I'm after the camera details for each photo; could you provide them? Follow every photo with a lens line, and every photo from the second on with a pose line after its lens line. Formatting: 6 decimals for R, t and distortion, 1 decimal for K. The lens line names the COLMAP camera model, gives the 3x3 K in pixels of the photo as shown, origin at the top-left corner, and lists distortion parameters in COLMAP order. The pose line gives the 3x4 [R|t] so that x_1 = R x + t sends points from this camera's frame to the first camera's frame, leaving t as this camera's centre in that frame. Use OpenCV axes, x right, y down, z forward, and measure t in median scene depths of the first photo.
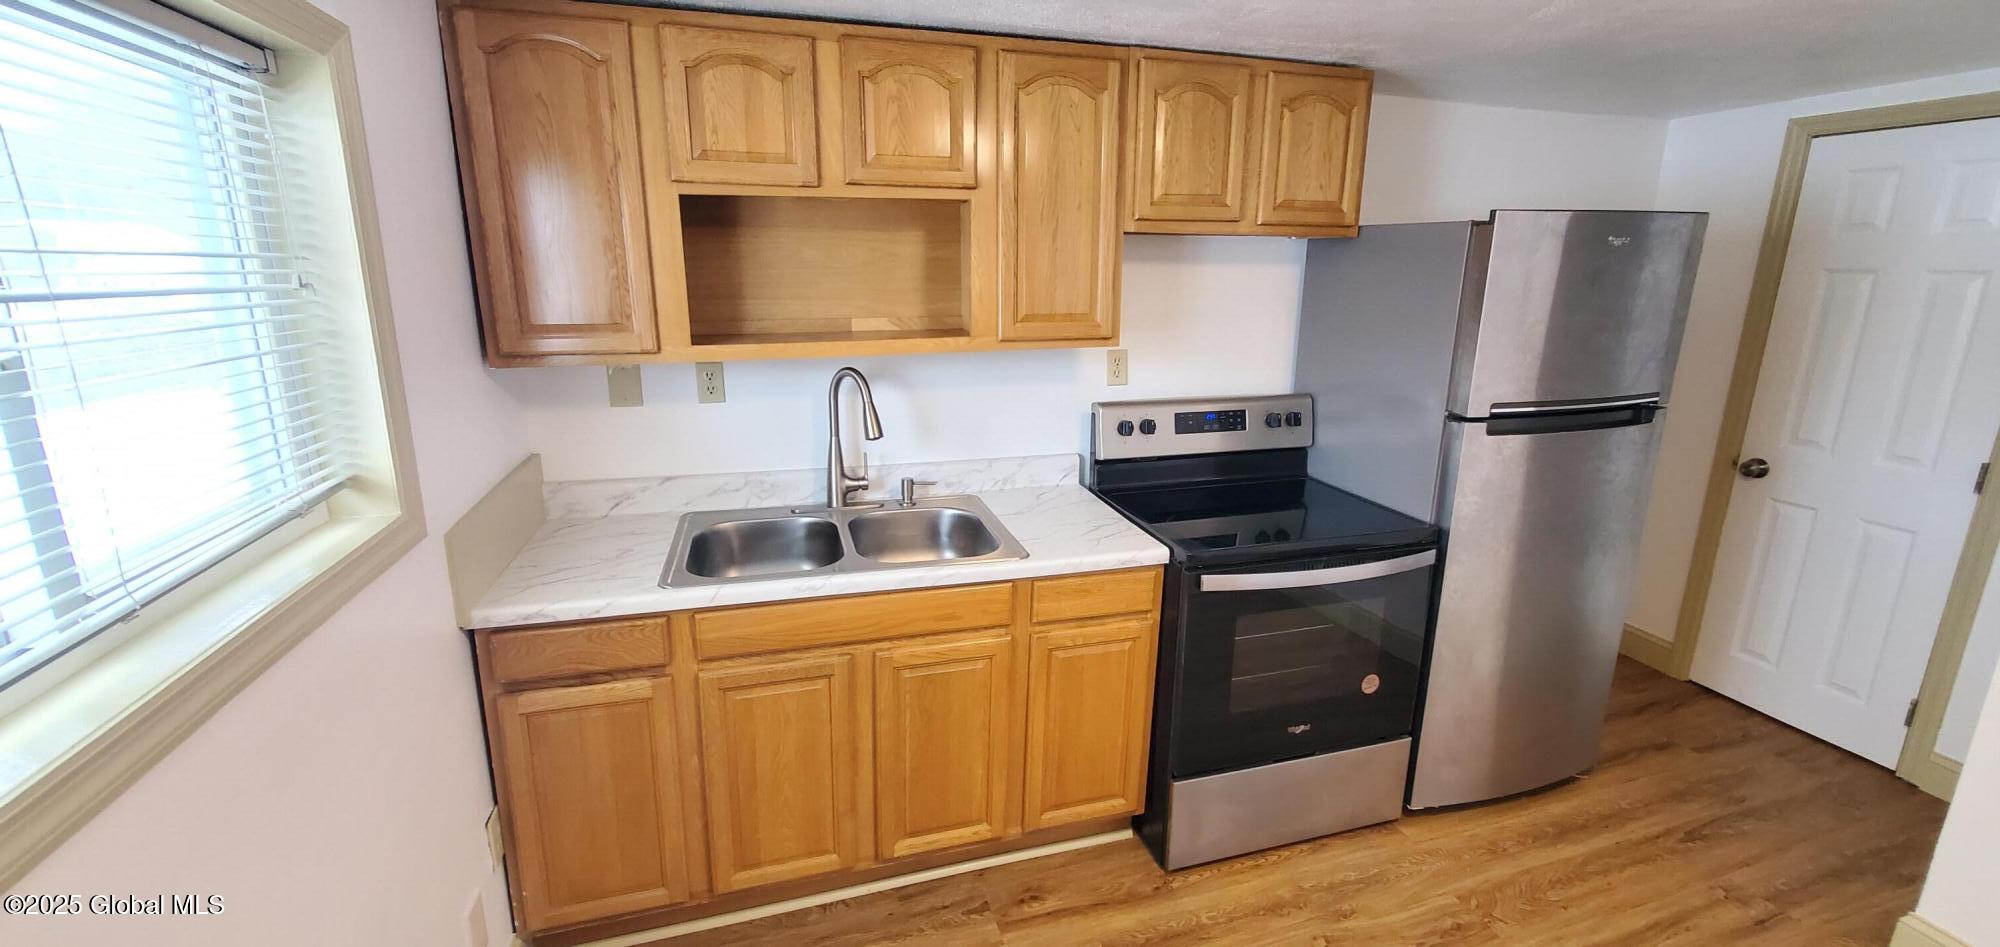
lens RADIAL K [[796.8, 0, 1002.1], [0, 796.8, 453.7], [0, 0, 1]] dist [-0.005908, -0.000754]
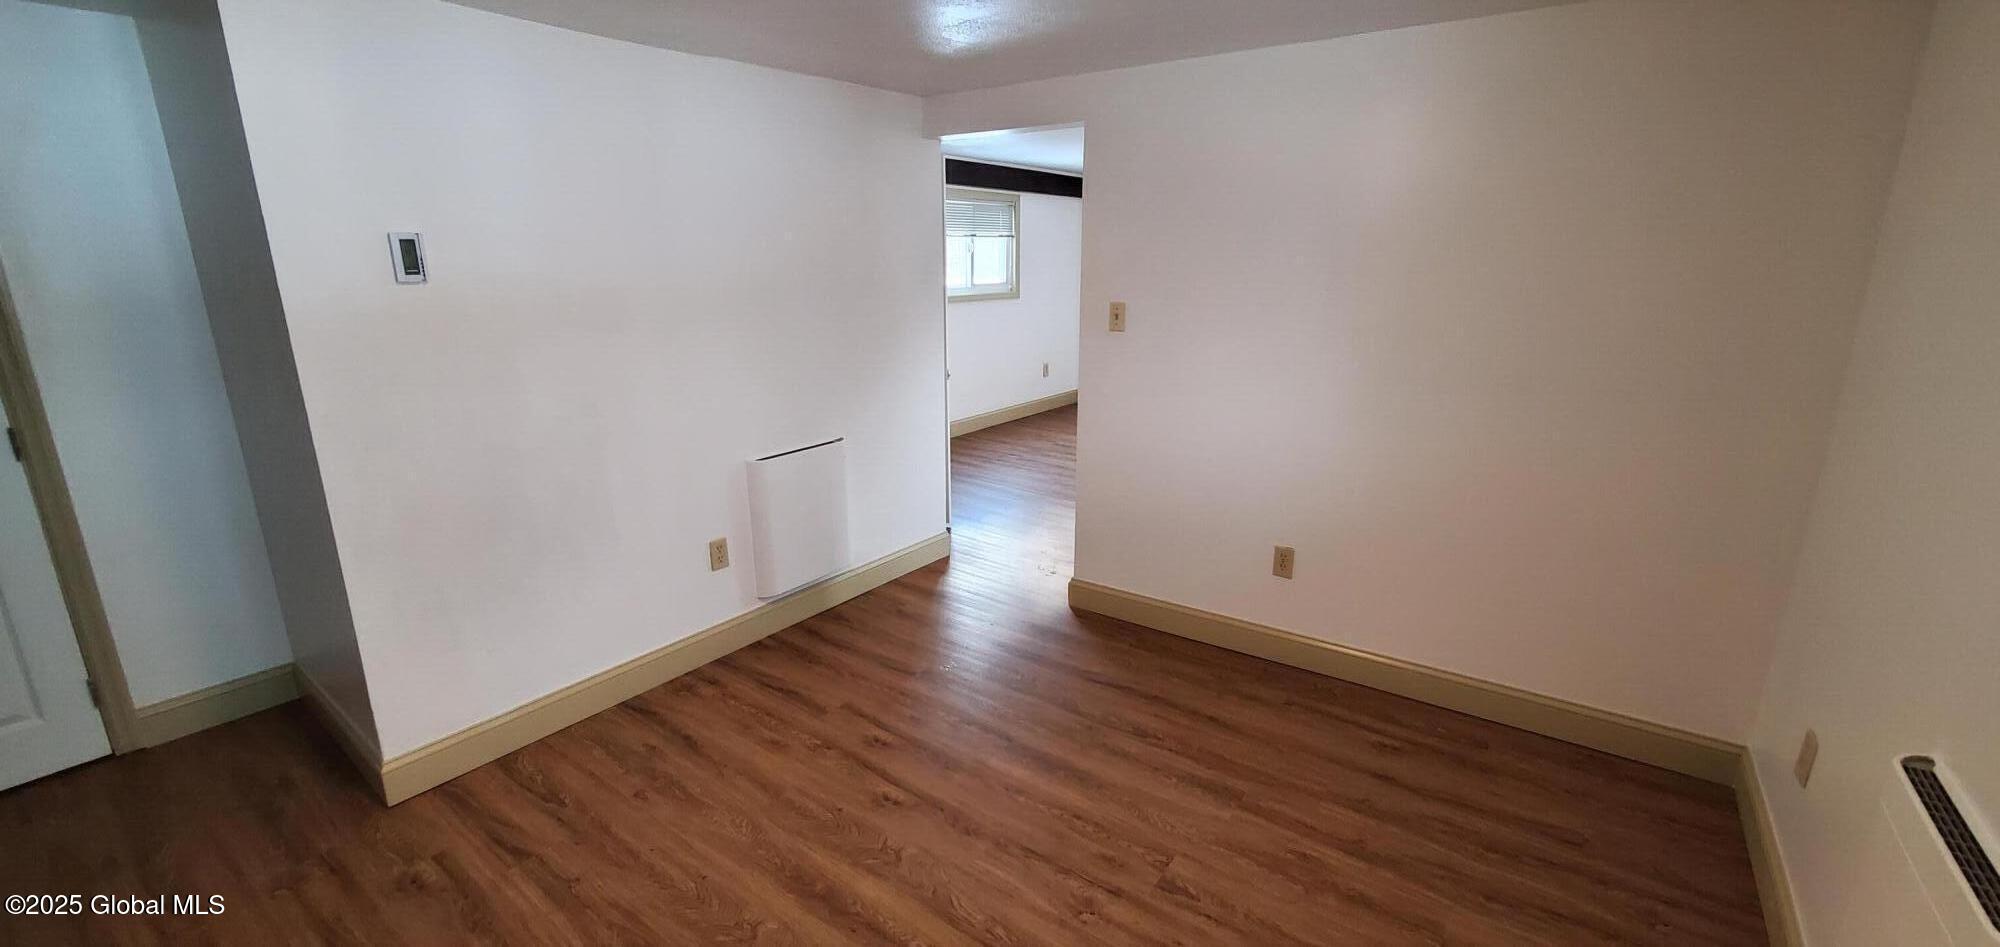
lens RADIAL K [[796.8, 0, 1002.1], [0, 796.8, 453.7], [0, 0, 1]] dist [-0.005908, -0.000754]
pose [[-0.582504, -0.210819, 0.785012, -0.228017], [0.181703, 0.907566, 0.378561, -0.122969], [-0.792258, 0.363153, -0.490354, 0.617412]]
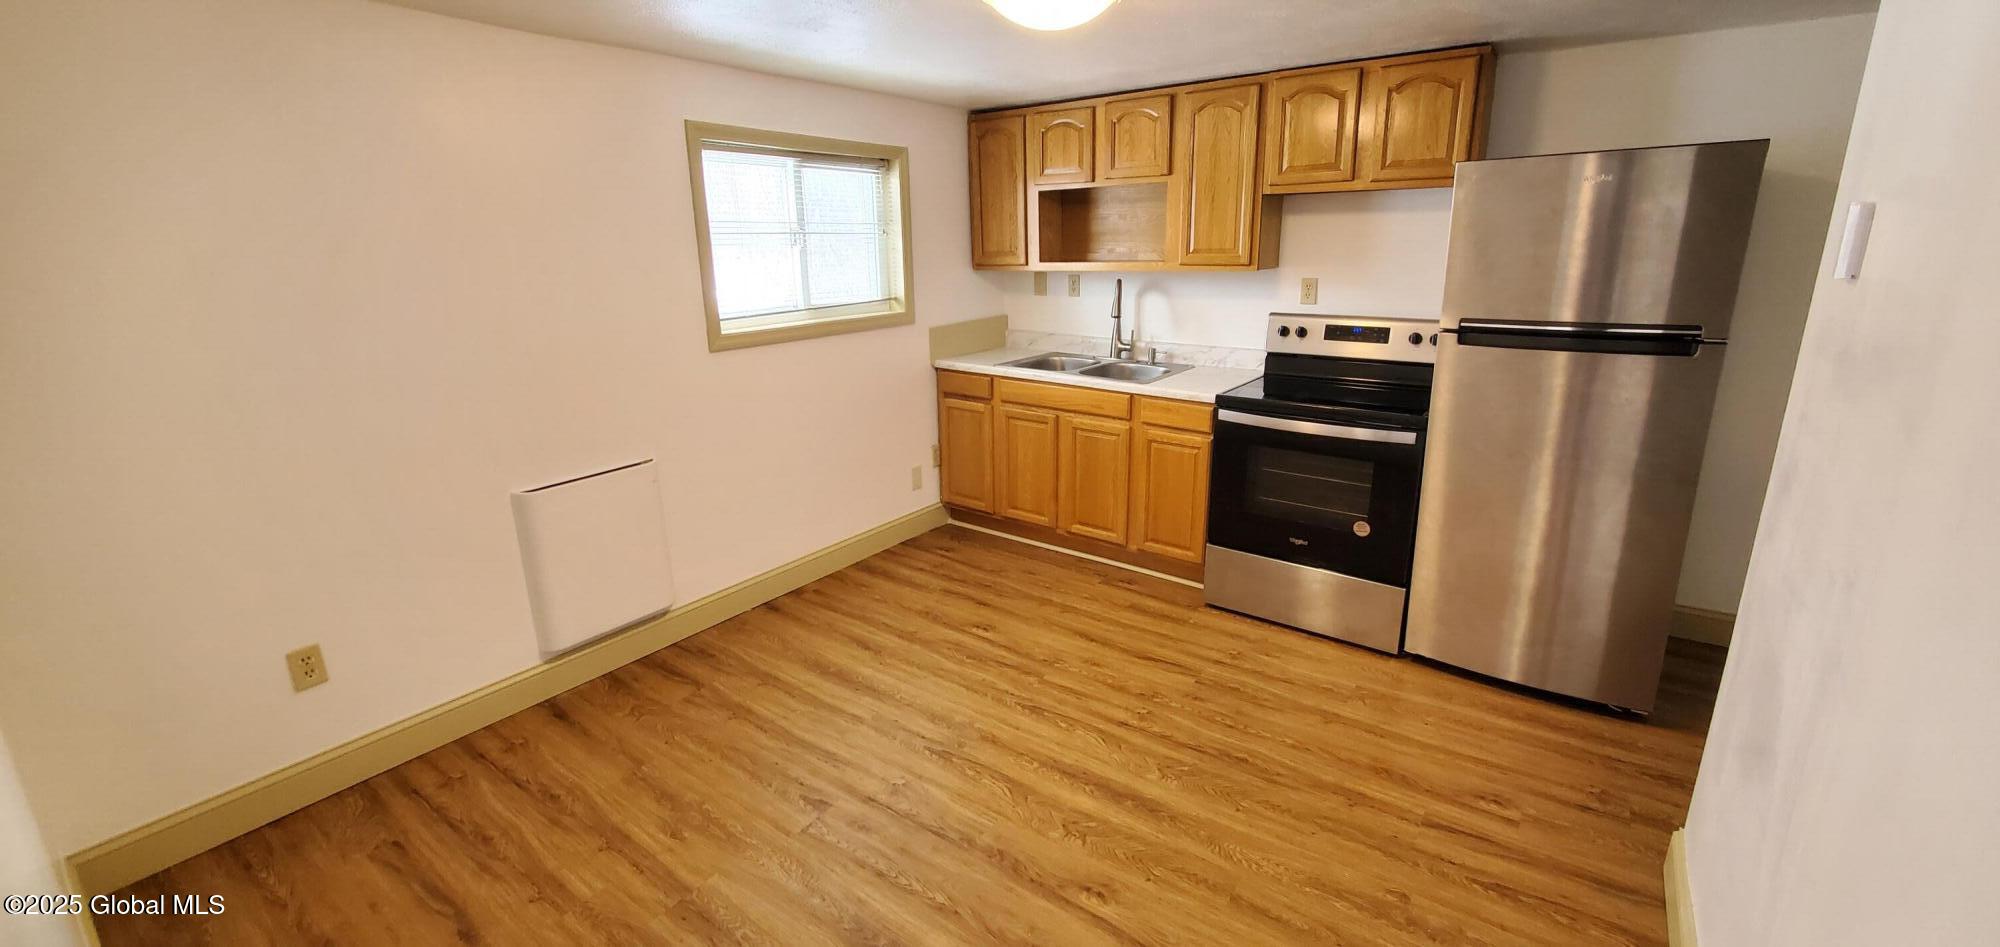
lens RADIAL K [[807.5, 0, 1000.0], [0, 807.5, 473.5], [0, 0, 1]] dist [-0.002633, -0.000239]
pose [[0.589271, 0.212513, -0.779486, 1.237672], [-0.164416, 0.976141, 0.141833, 0.114515], [0.791029, 0.044581, 0.610152, -0.342006]]
